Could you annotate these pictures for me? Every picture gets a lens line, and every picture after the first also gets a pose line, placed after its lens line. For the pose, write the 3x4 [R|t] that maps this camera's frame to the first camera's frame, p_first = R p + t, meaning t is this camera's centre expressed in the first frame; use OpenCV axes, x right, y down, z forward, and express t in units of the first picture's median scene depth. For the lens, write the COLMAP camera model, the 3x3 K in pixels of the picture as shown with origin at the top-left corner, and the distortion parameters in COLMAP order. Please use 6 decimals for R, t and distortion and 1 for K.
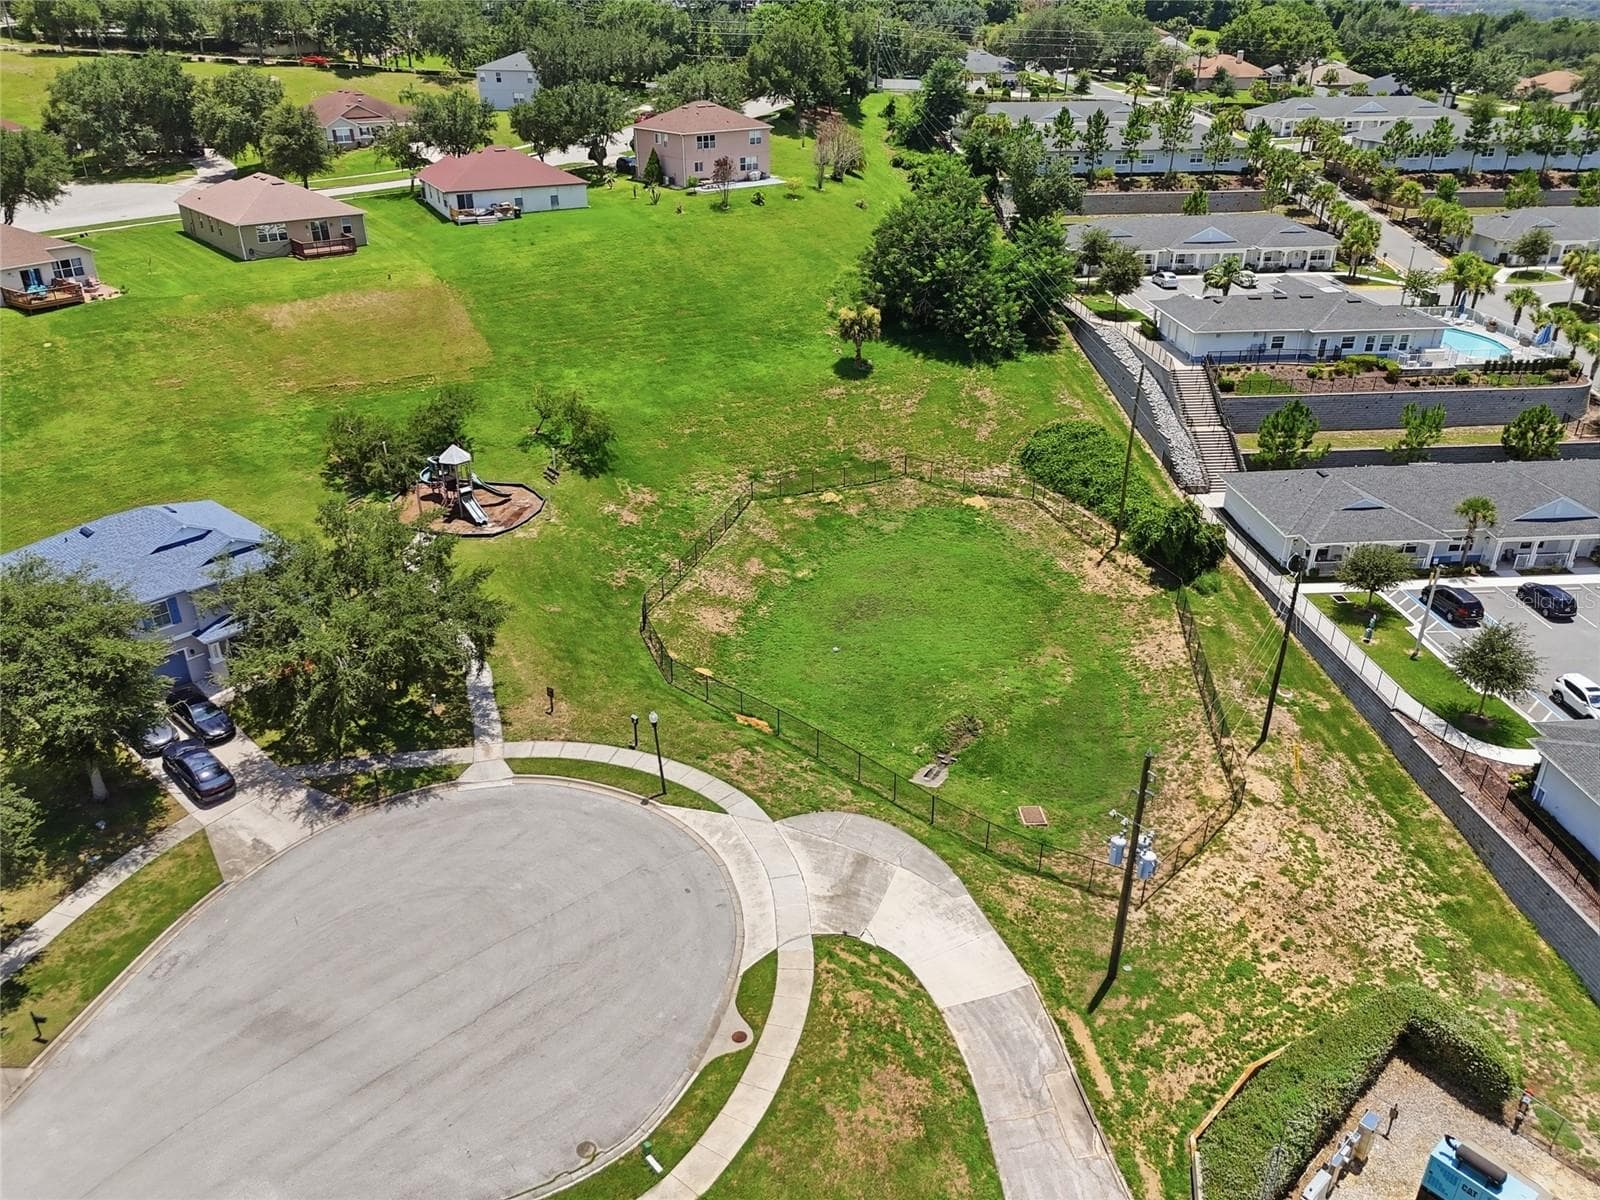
lens RADIAL K [[1180.9, 0, 809.0], [0, 1180.9, 598.9], [0, 0, 1]] dist [0.055078, -0.048563]
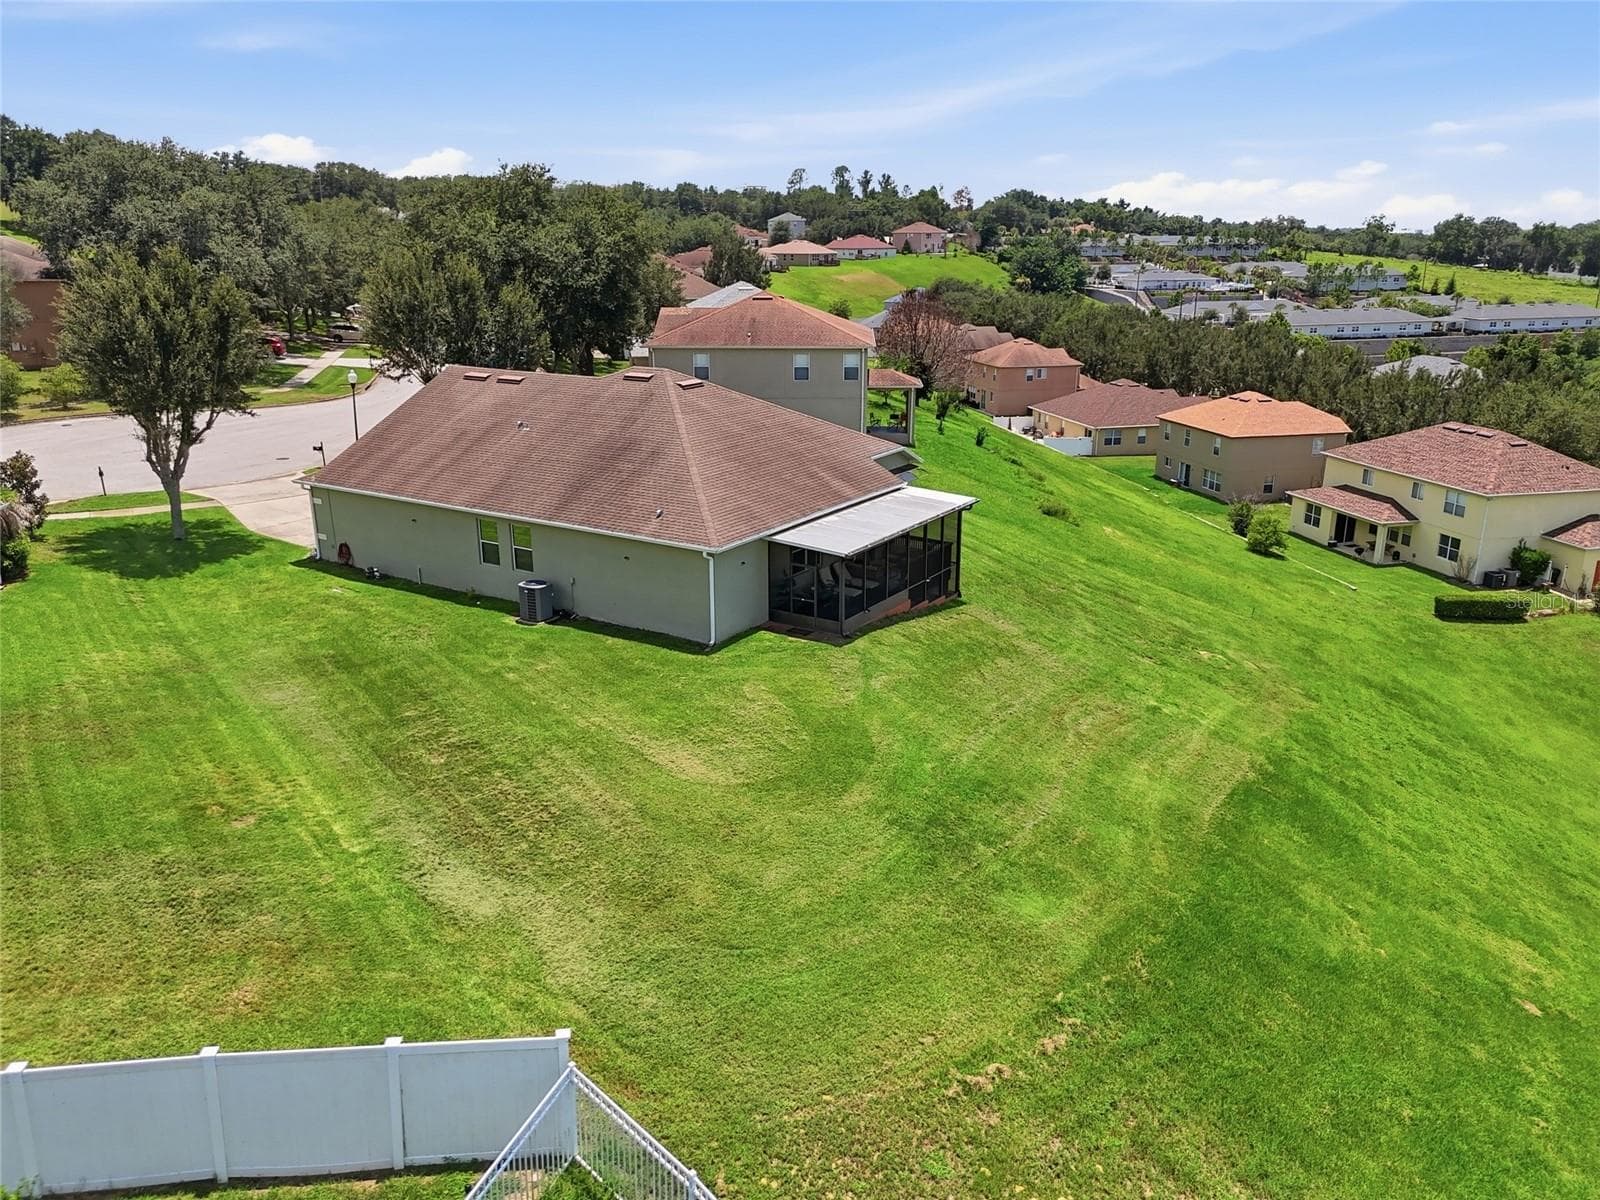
lens RADIAL K [[1180.9, 0, 809.2], [0, 1180.9, 597.9], [0, 0, 1]] dist [0.055078, -0.048563]
pose [[0.985107, -0.047655, 0.165205, -0.671999], [0.074529, 0.984217, -0.160504, 0.640558], [-0.154949, 0.170427, 0.973111, -1.080136]]
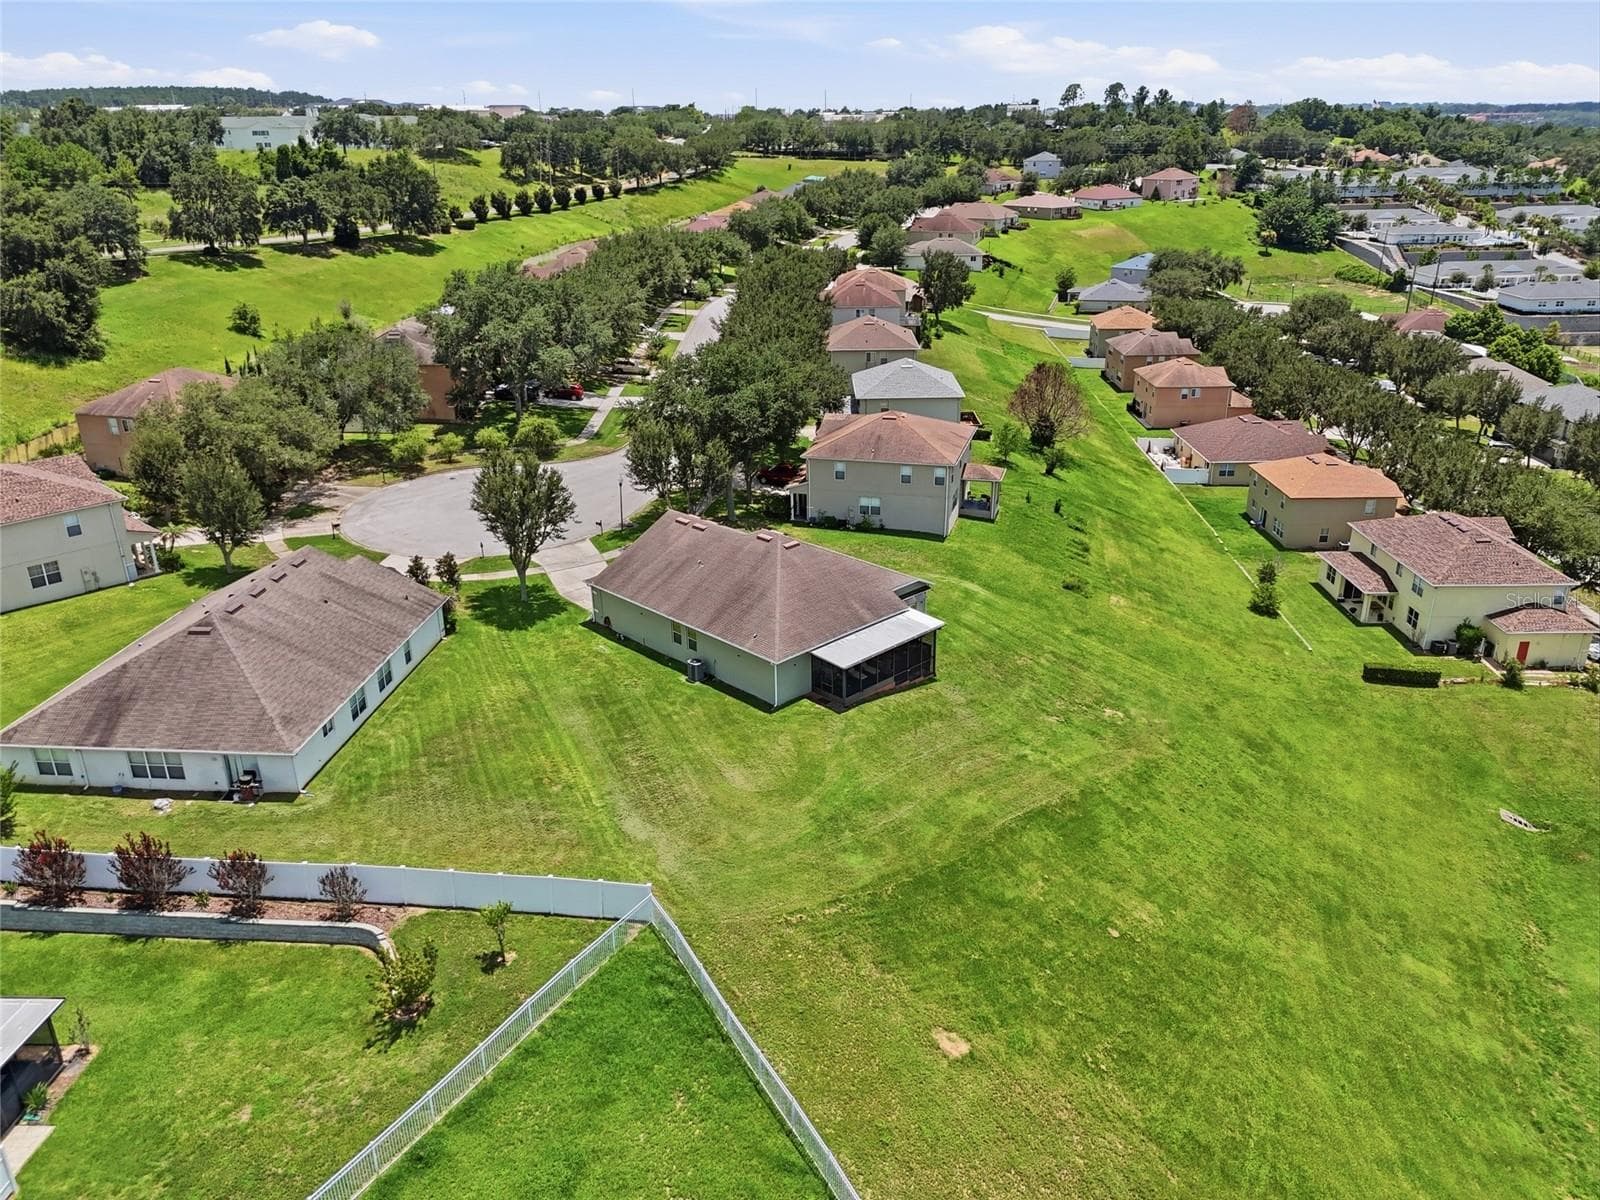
lens RADIAL K [[1180.9, 0, 805.0], [0, 1180.9, 596.8], [0, 0, 1]] dist [0.055078, -0.048563]
pose [[0.998230, 0.011779, -0.058292, -0.620891], [-0.016406, 0.996696, -0.079546, 0.608047], [0.057162, 0.080362, 0.995125, -1.285039]]
